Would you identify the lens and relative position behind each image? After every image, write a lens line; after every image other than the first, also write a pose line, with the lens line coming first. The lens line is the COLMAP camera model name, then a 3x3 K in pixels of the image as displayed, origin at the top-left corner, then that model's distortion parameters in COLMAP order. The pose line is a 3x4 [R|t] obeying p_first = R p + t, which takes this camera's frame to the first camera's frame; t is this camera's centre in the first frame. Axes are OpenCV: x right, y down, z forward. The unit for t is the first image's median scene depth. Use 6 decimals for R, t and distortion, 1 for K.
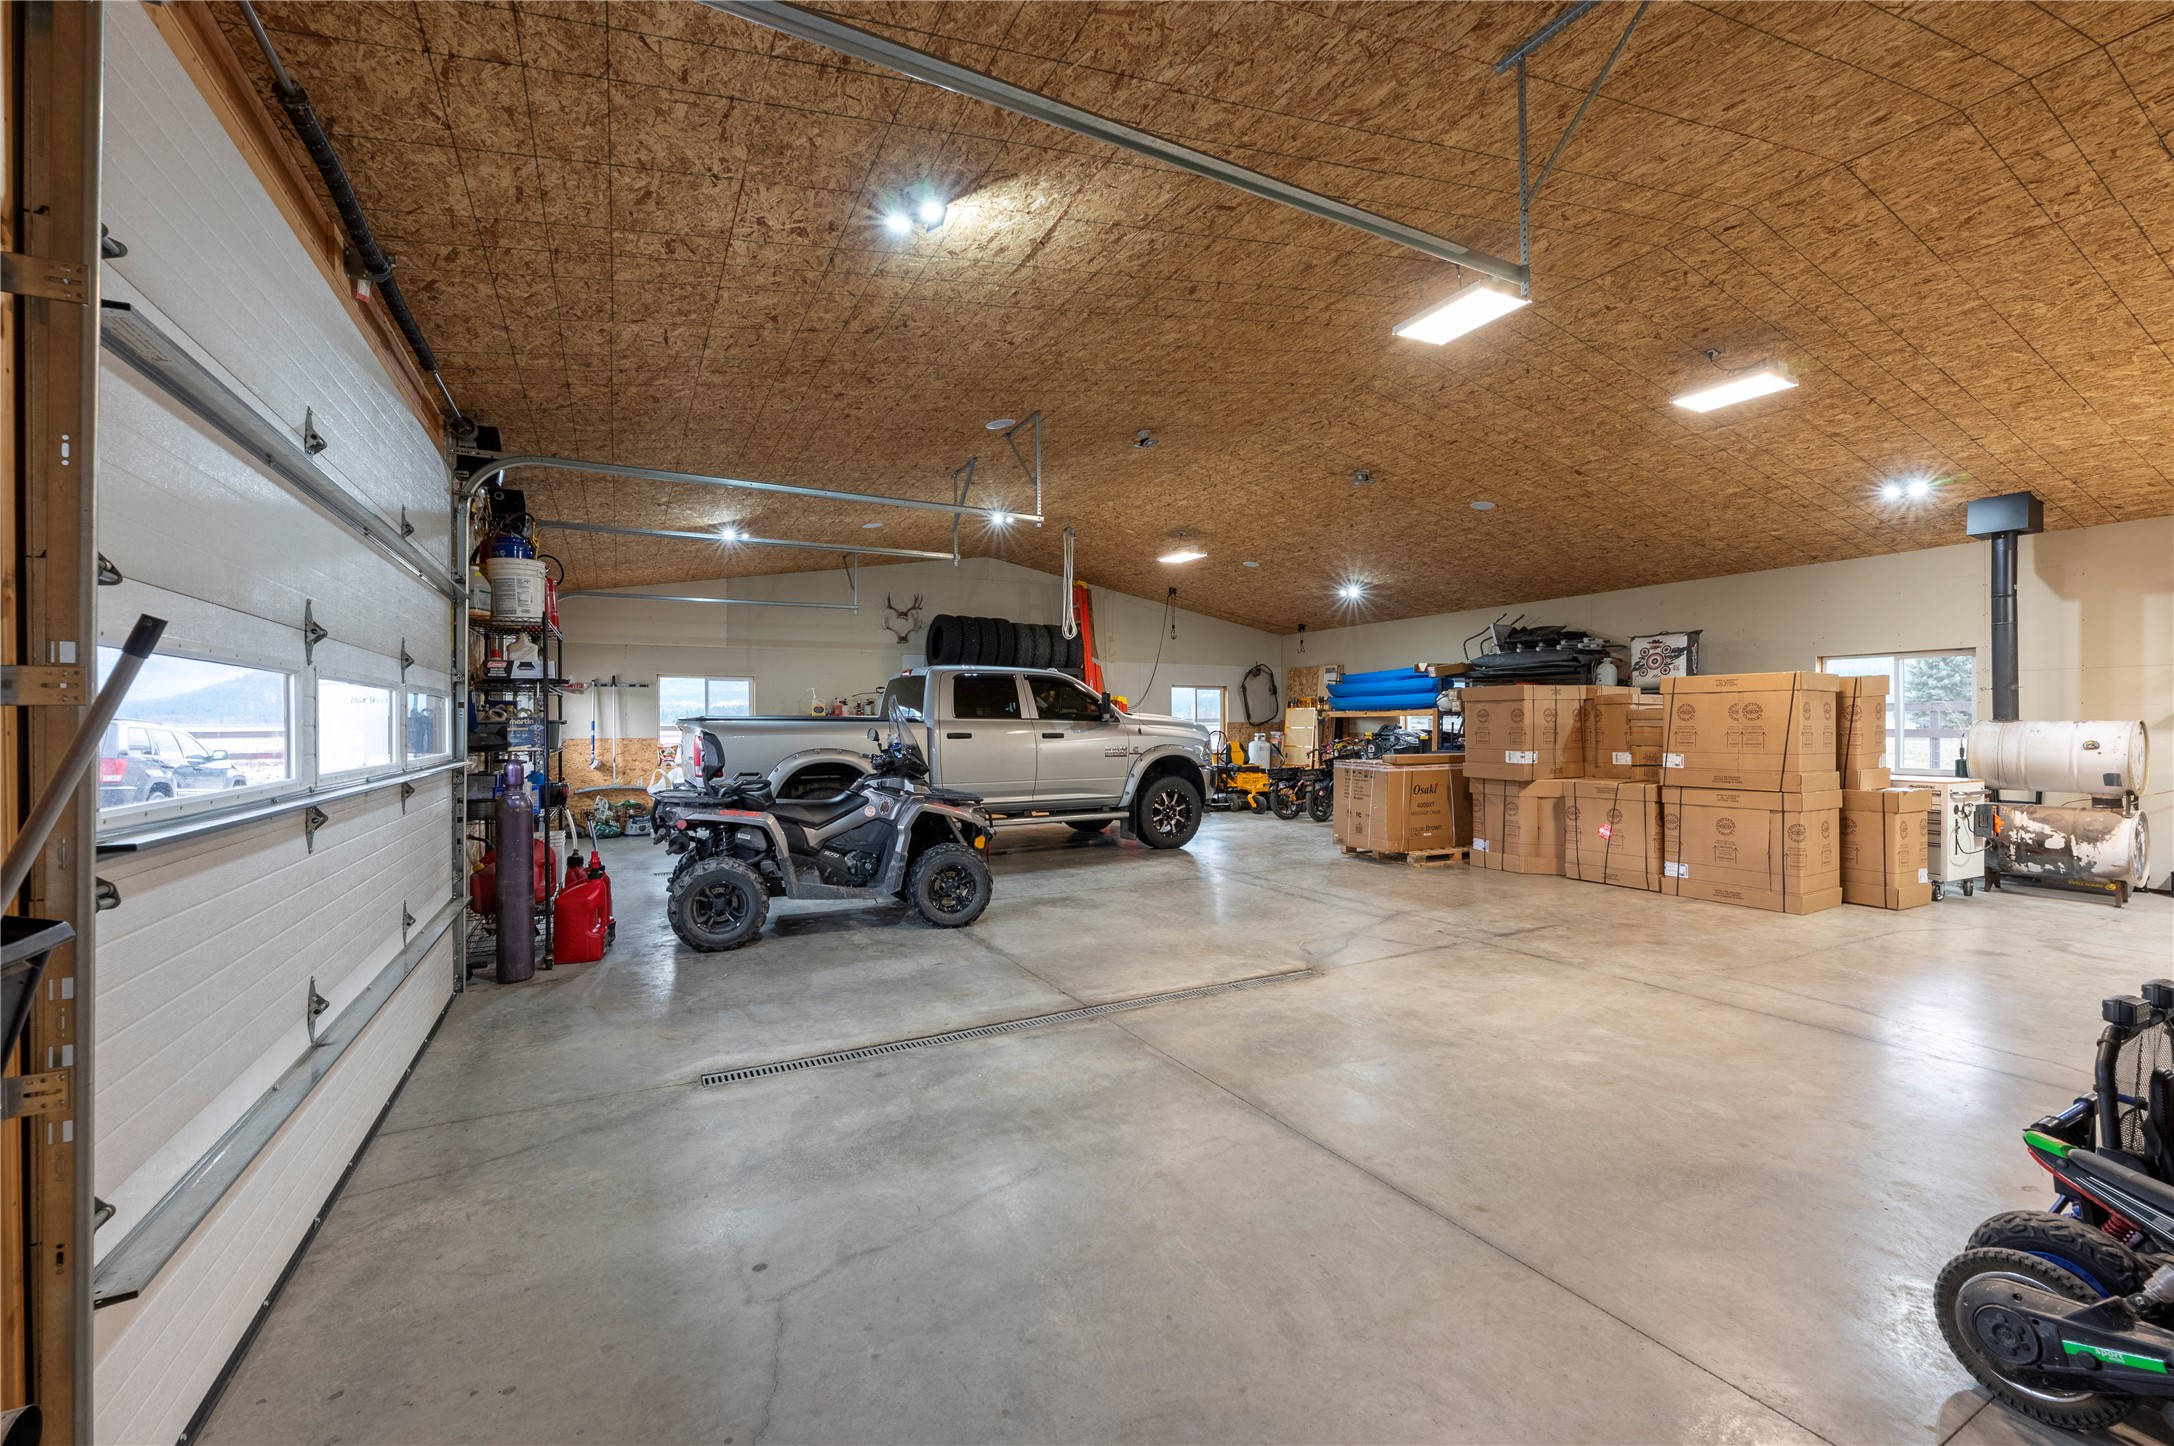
lens RADIAL K [[850.0, 0, 1087.0], [0, 850.0, 723.0], [0, 0, 1]] dist [-0.000245, -0.000030]
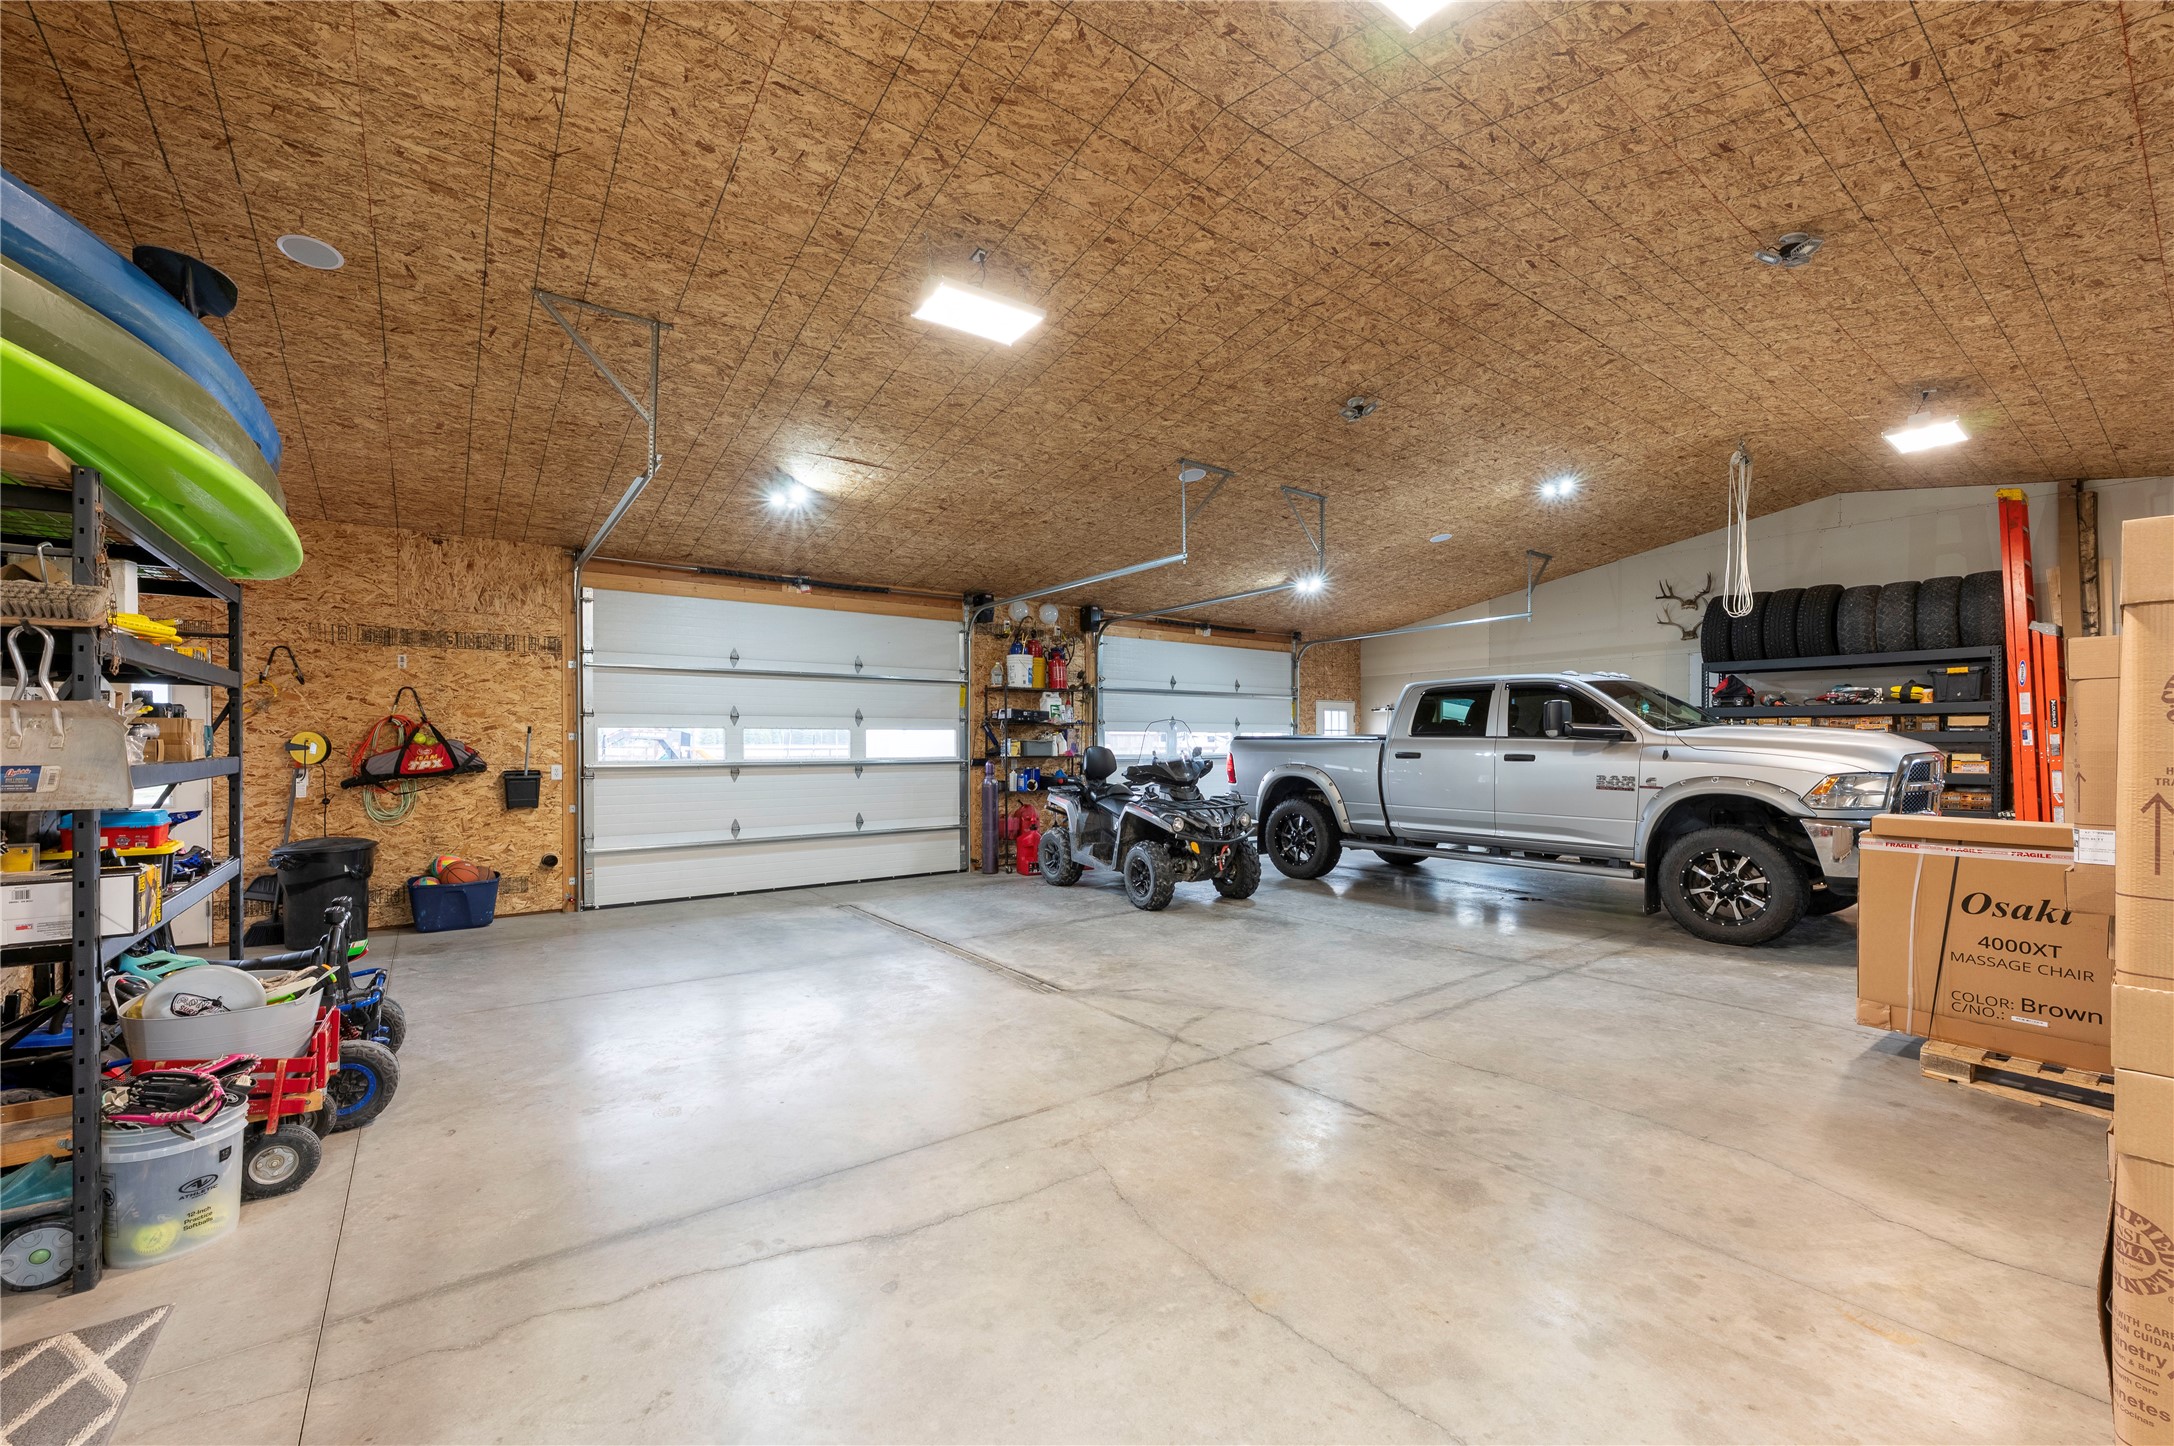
lens RADIAL K [[949.8, 0, 1192.1], [0, 949.8, 739.6], [0, 0, 1]] dist [0.000449, 0.000097]
pose [[0.177283, -0.000601, -0.984160, 1.298069], [0.001152, 0.999999, -0.000404, -0.003514], [0.984159, -0.001062, 0.177284, 0.892086]]
